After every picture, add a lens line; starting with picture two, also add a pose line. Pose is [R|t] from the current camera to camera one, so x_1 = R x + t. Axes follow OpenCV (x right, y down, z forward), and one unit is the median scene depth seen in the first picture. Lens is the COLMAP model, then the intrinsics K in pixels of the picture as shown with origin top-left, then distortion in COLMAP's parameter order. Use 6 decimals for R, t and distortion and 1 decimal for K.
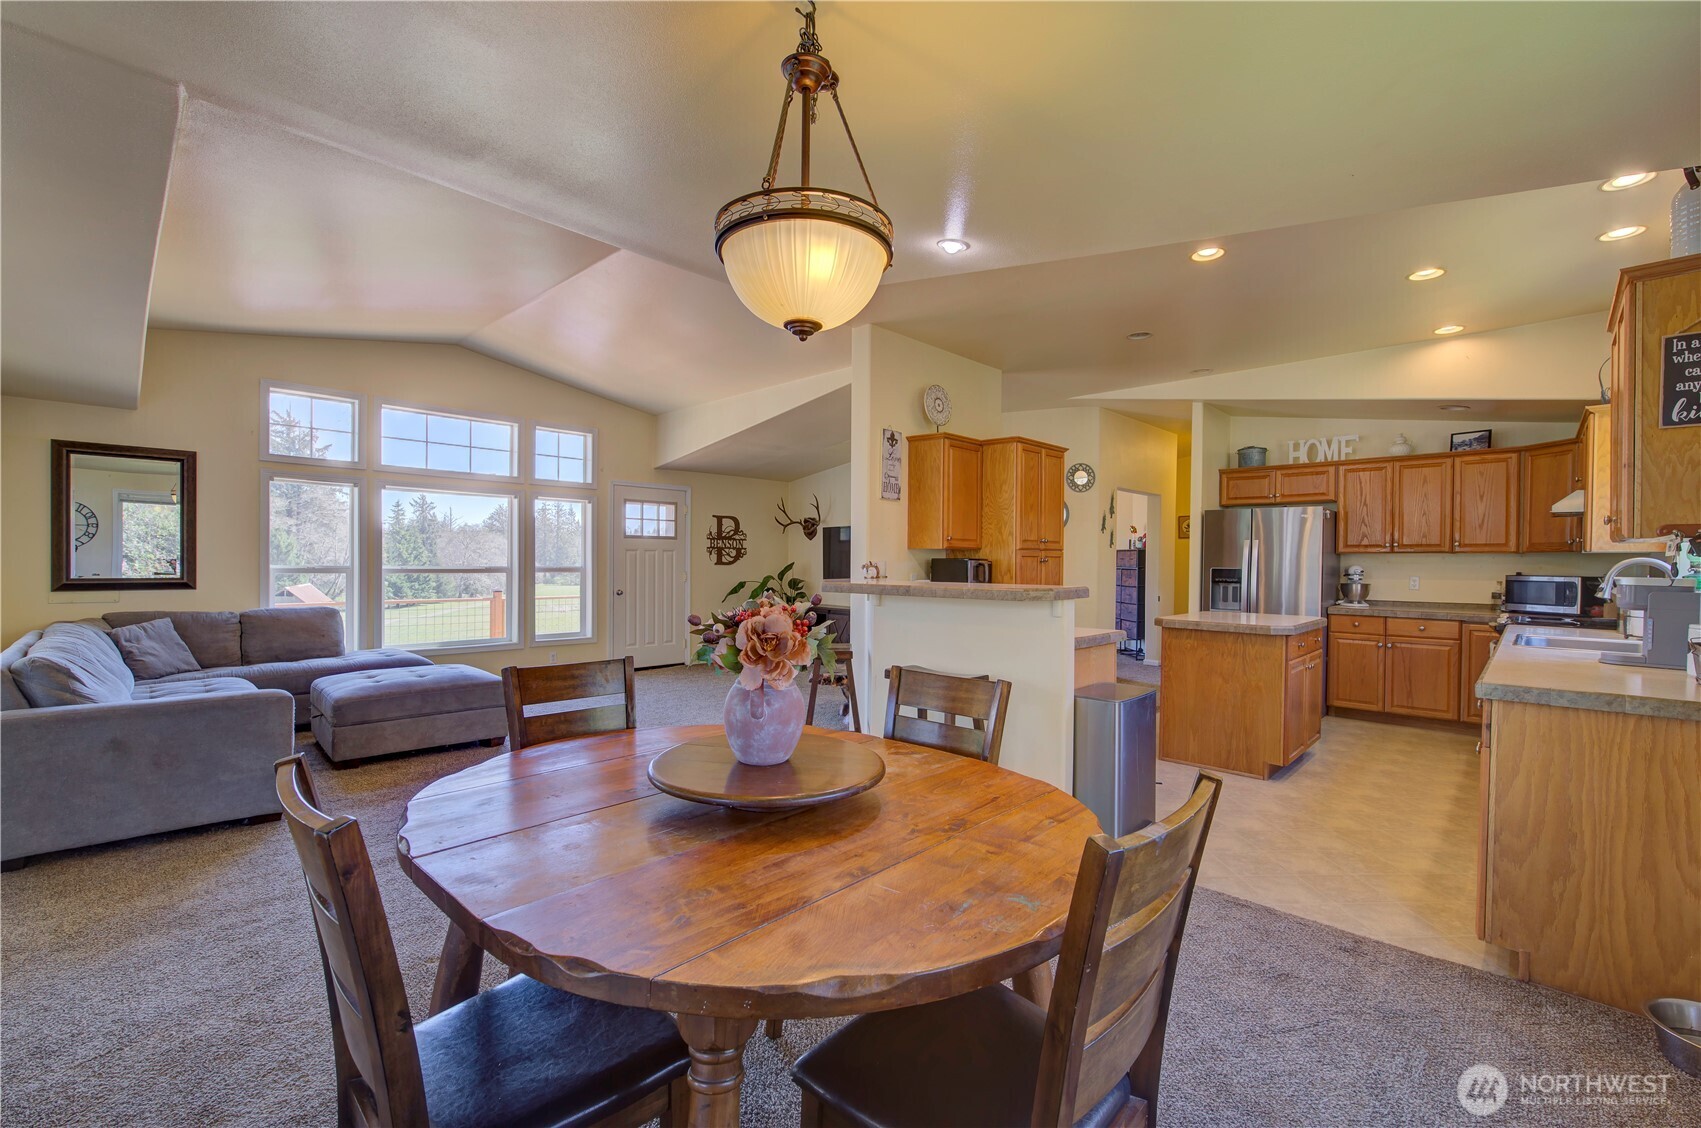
lens RADIAL K [[725.2, 0, 847.6], [0, 725.2, 567.0], [0, 0, 1]] dist [-0.002653, 0.002354]
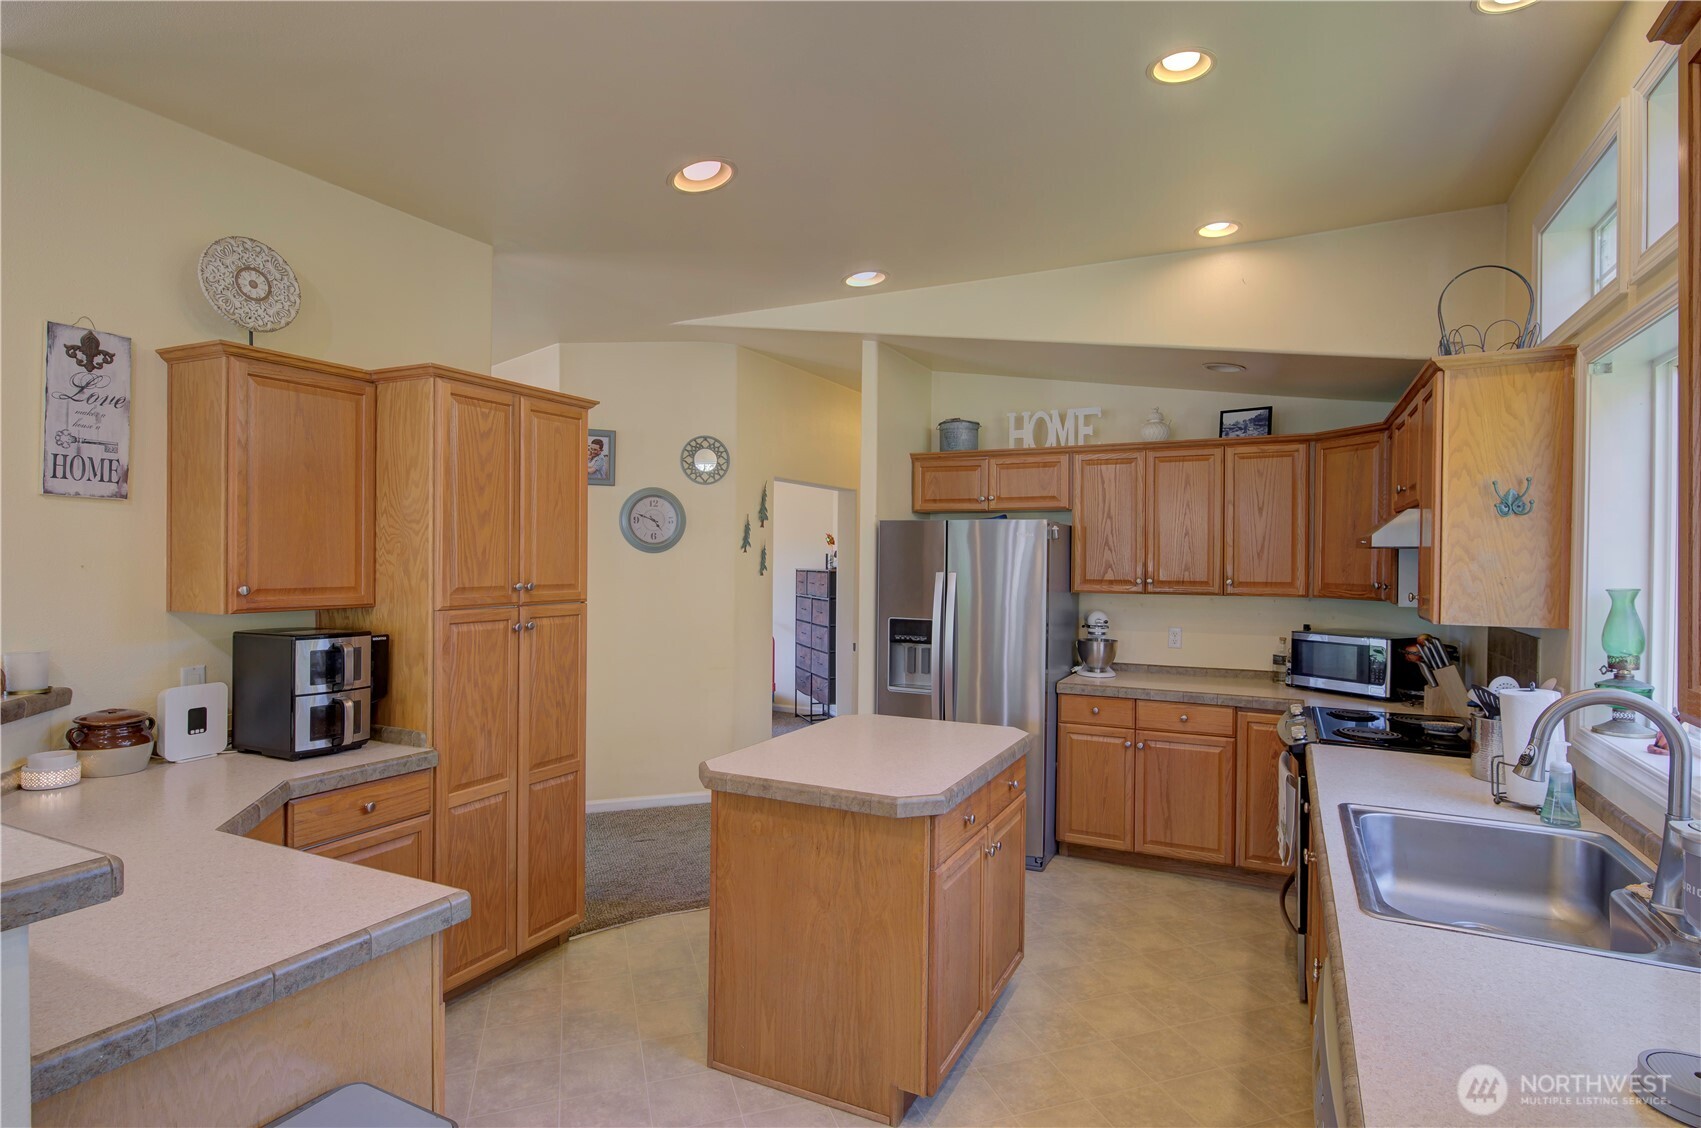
lens RADIAL K [[871.1, 0, 855.1], [0, 871.1, 560.8], [0, 0, 1]] dist [-0.015041, 0.000402]
pose [[0.954910, -0.001617, 0.296891, 0.284817], [0.002881, 0.999989, -0.003822, -0.046635], [-0.296881, 0.004505, 0.954904, 0.350152]]
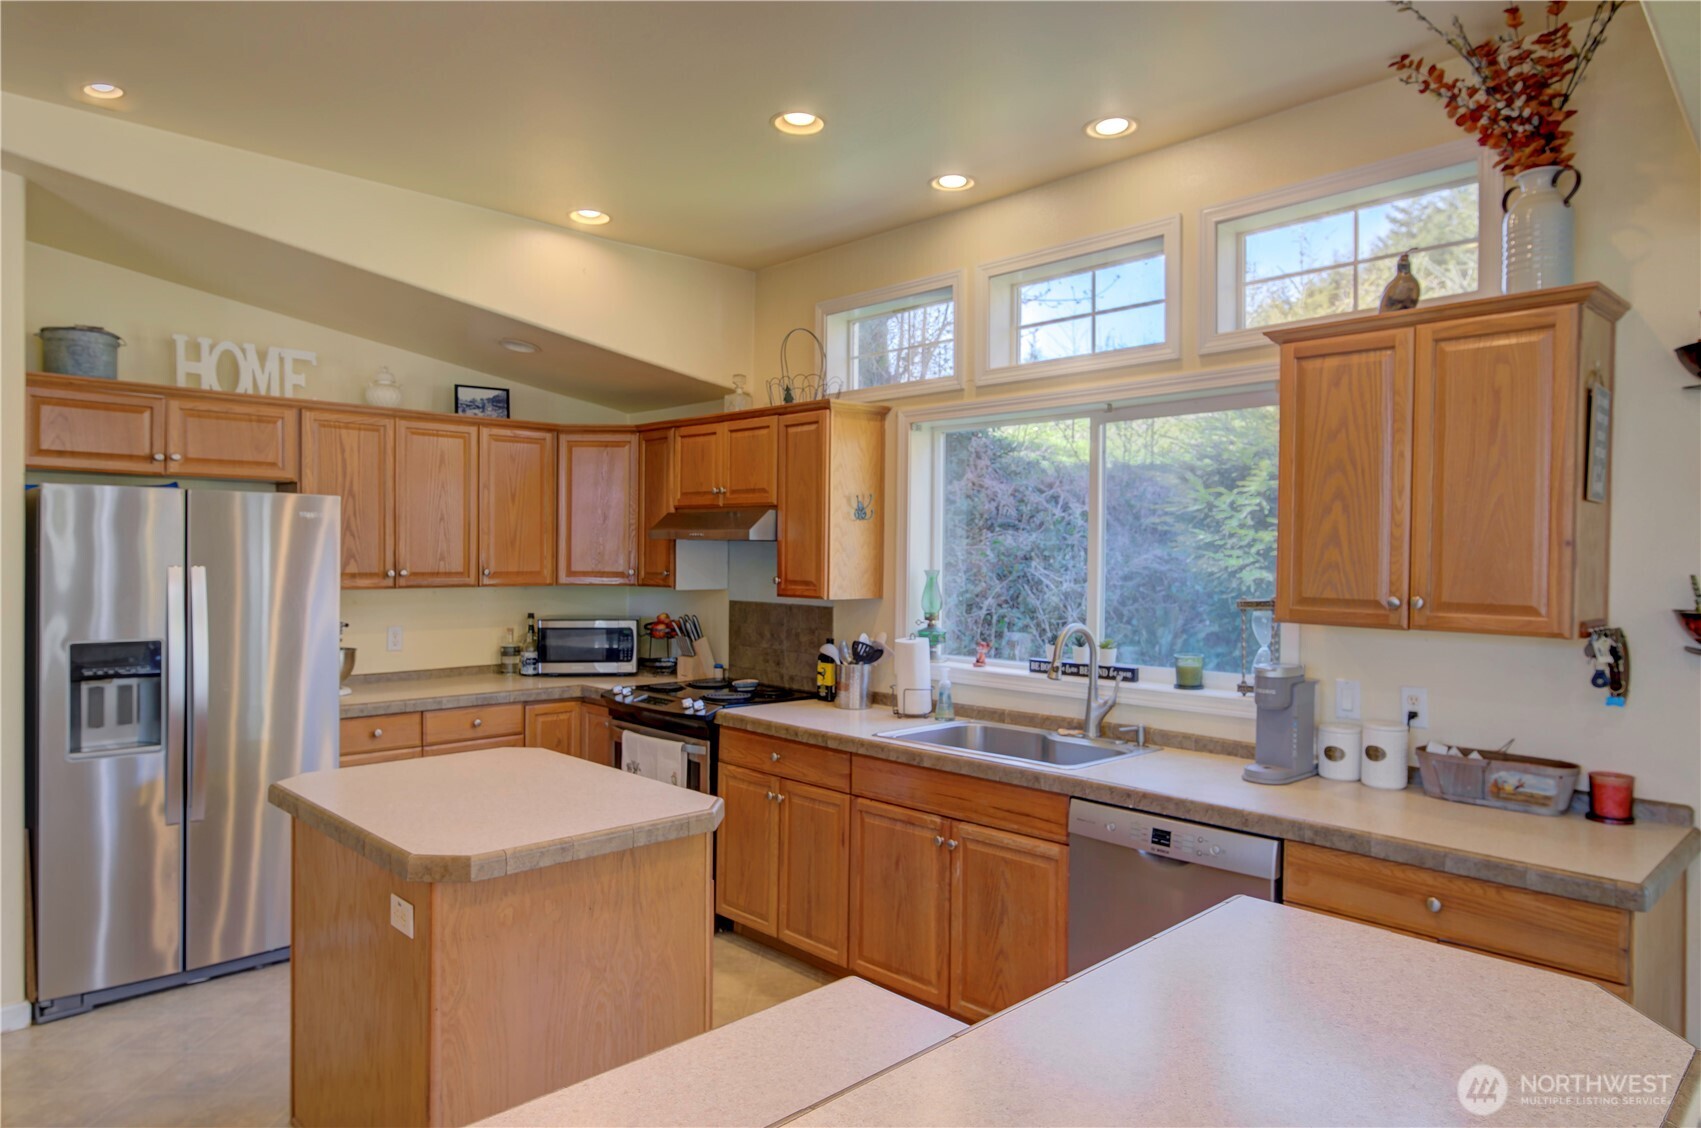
lens RADIAL K [[1055.7, 0, 849.6], [0, 1055.7, 562.2], [0, 0, 1]] dist [0.004073, -0.000165]
pose [[0.036956, -0.017674, 0.999161, -0.019309], [0.000197, 0.999844, 0.017678, -0.053120], [-0.999317, -0.000457, 0.036954, 0.642735]]
